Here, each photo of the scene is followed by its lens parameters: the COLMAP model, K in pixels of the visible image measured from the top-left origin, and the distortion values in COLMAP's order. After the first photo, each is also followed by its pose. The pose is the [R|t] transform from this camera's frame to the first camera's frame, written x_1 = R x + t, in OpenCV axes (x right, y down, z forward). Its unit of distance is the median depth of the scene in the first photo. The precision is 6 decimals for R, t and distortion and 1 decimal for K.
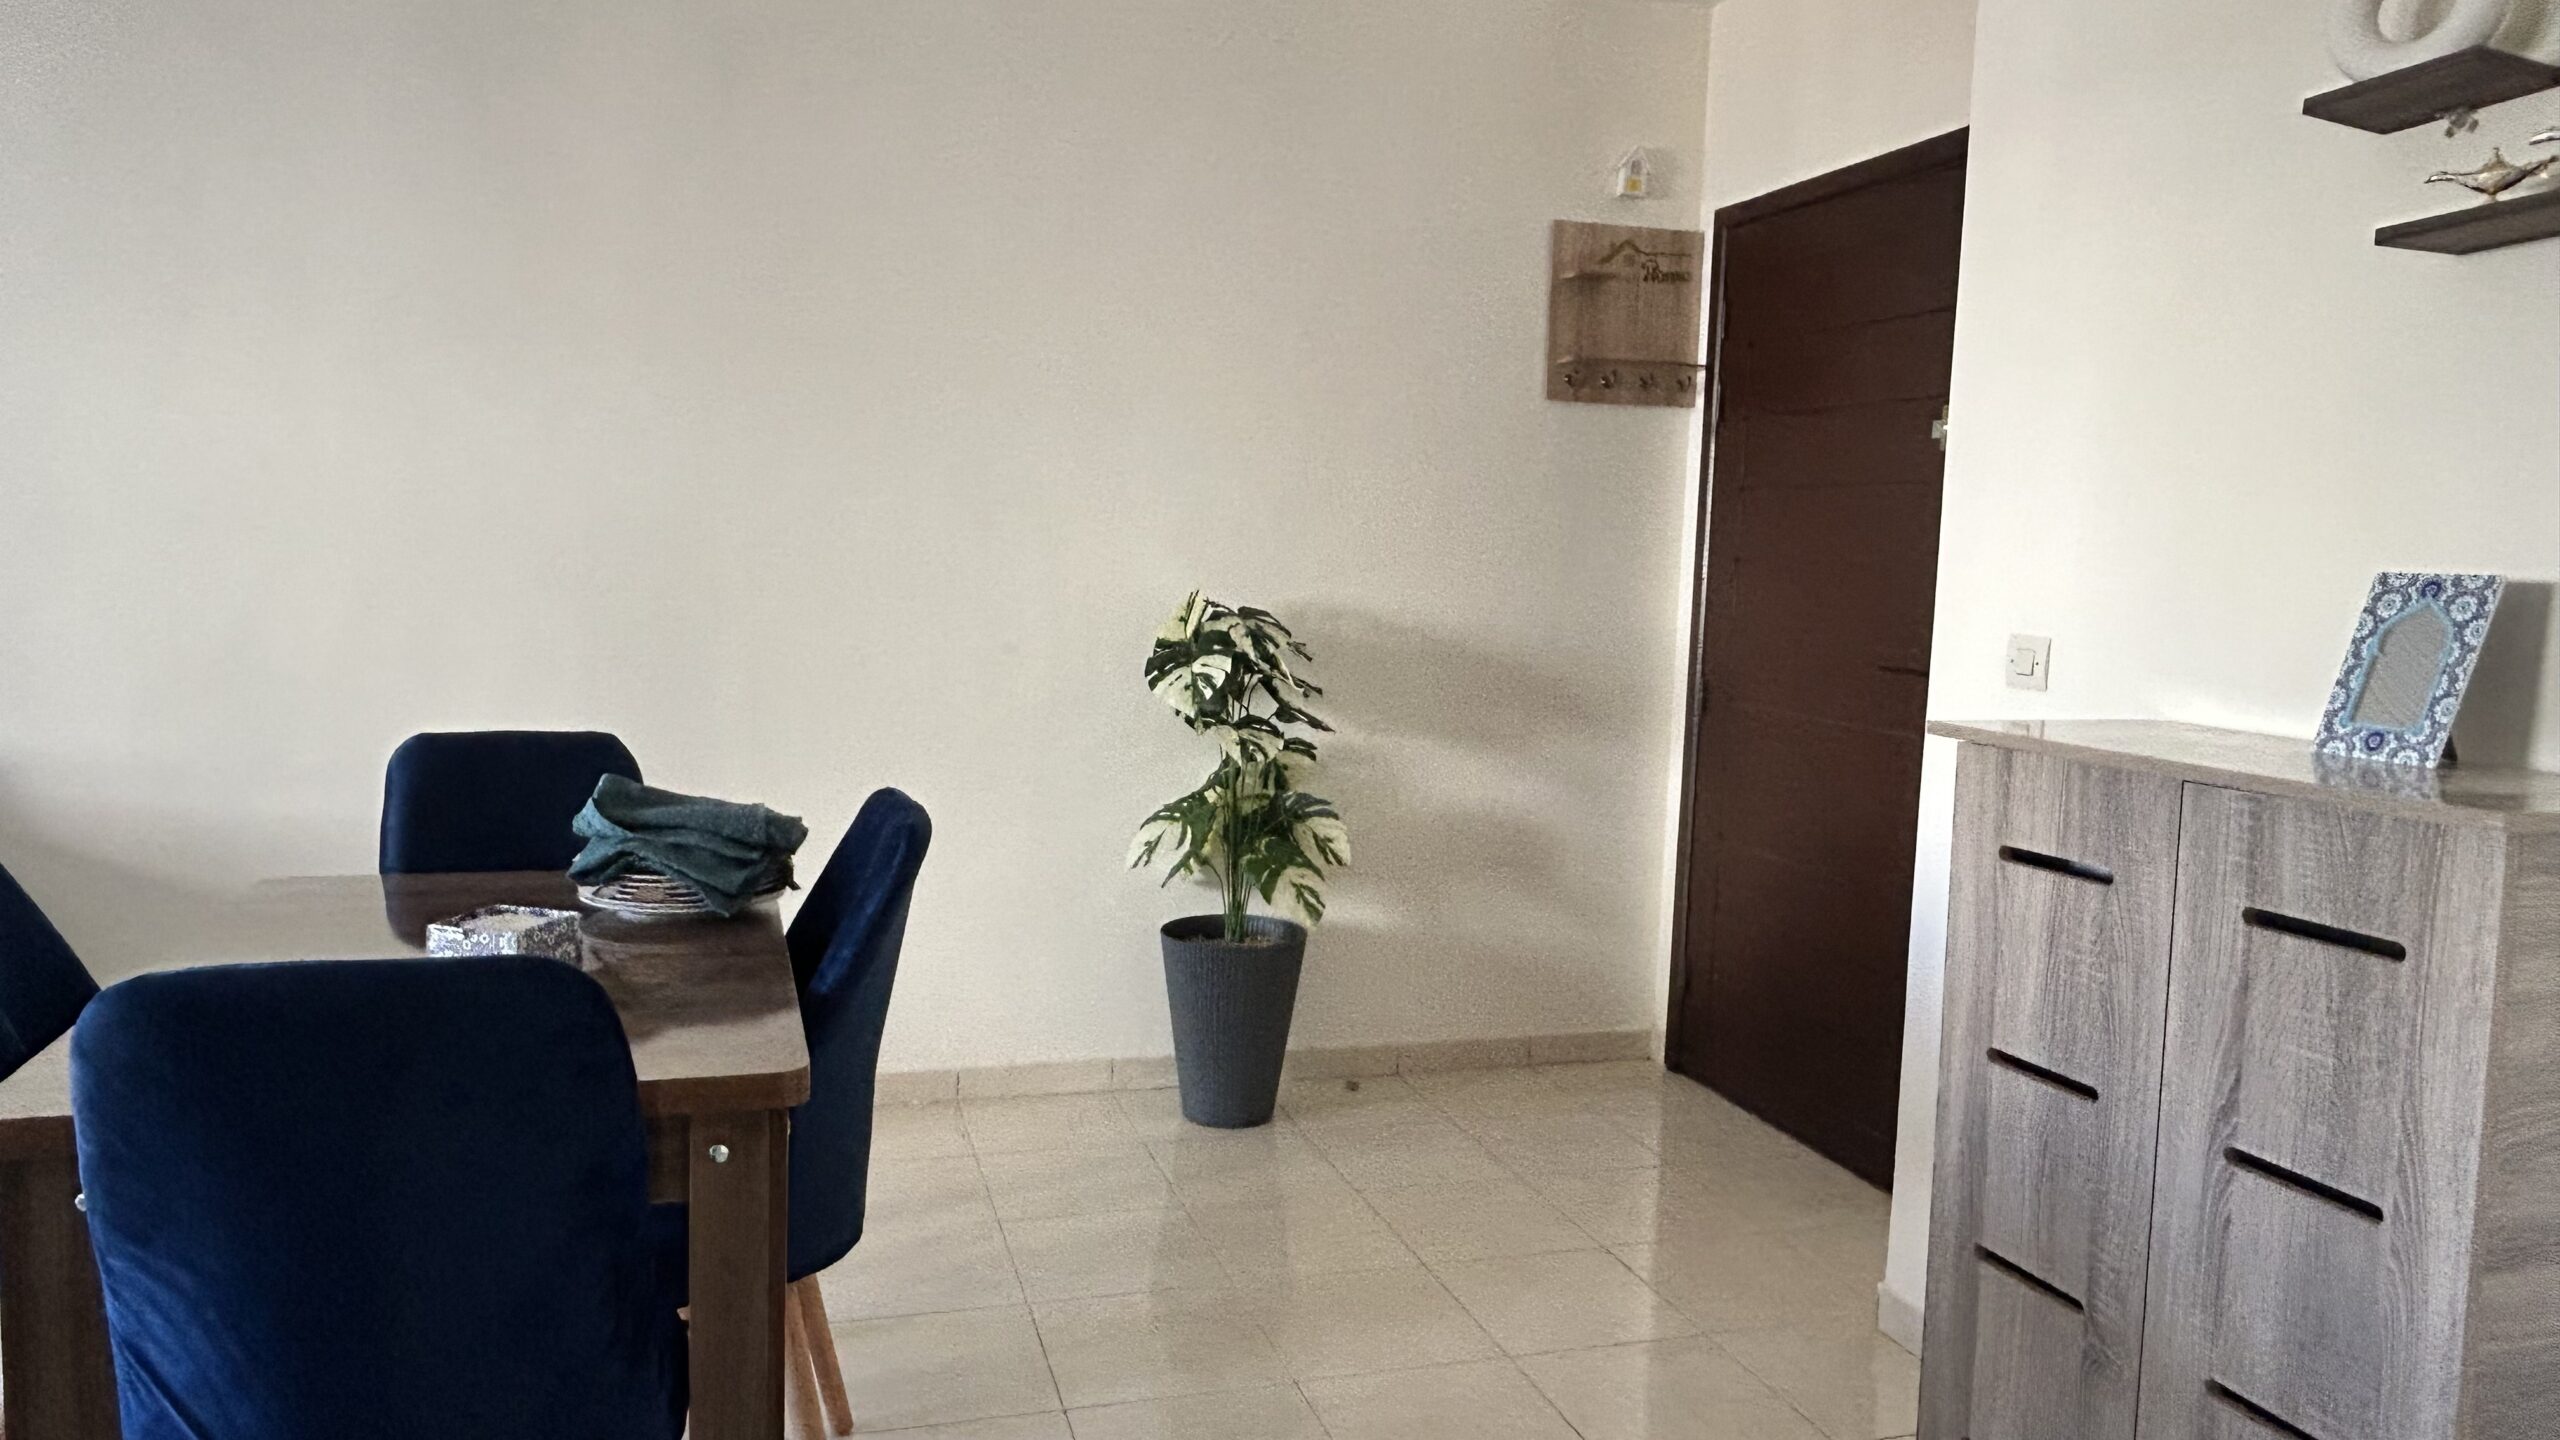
lens RADIAL K [[1710.0, 0, 1280.6], [0, 1710.0, 721.5], [0, 0, 1]] dist [0.020633, -0.013616]
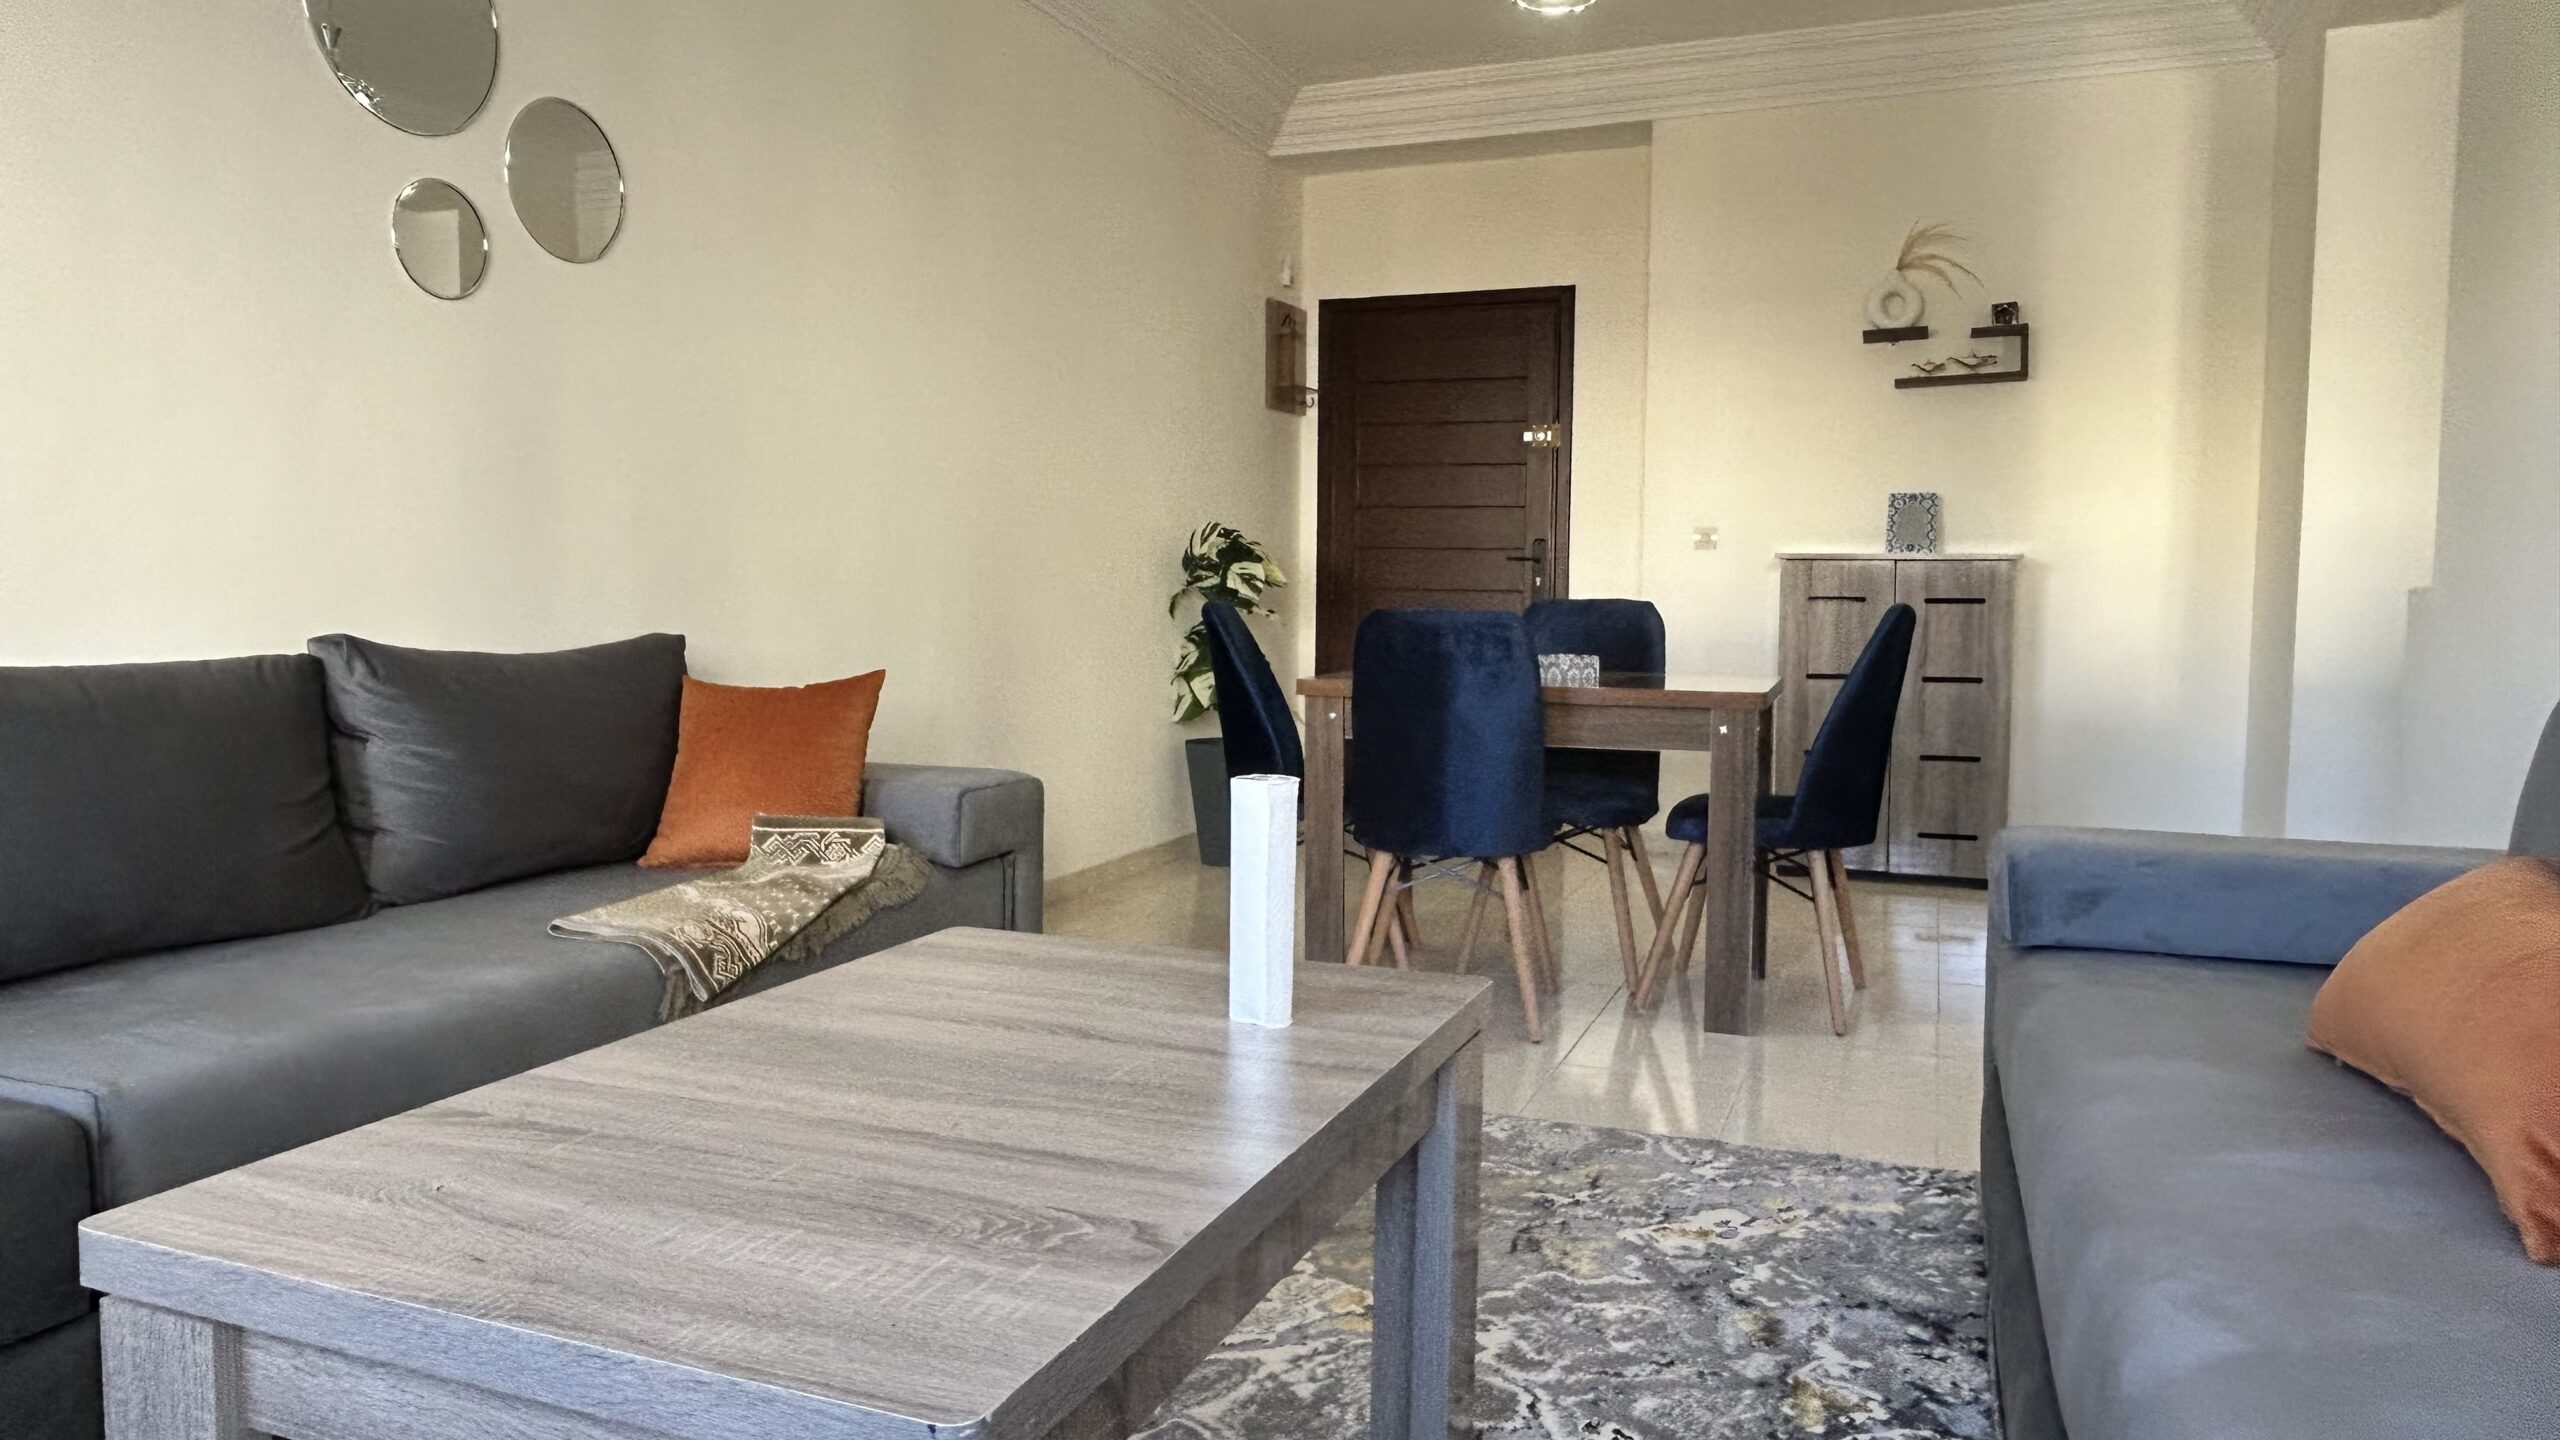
lens RADIAL K [[1710.0, 0, 1271.1], [0, 1710.0, 717.9], [0, 0, 1]] dist [0.020633, -0.013616]
pose [[0.626656, -0.065905, 0.776504, -2.179622], [0.076245, 0.996822, 0.023073, 0.138047], [-0.775557, 0.044746, 0.629690, -0.013346]]
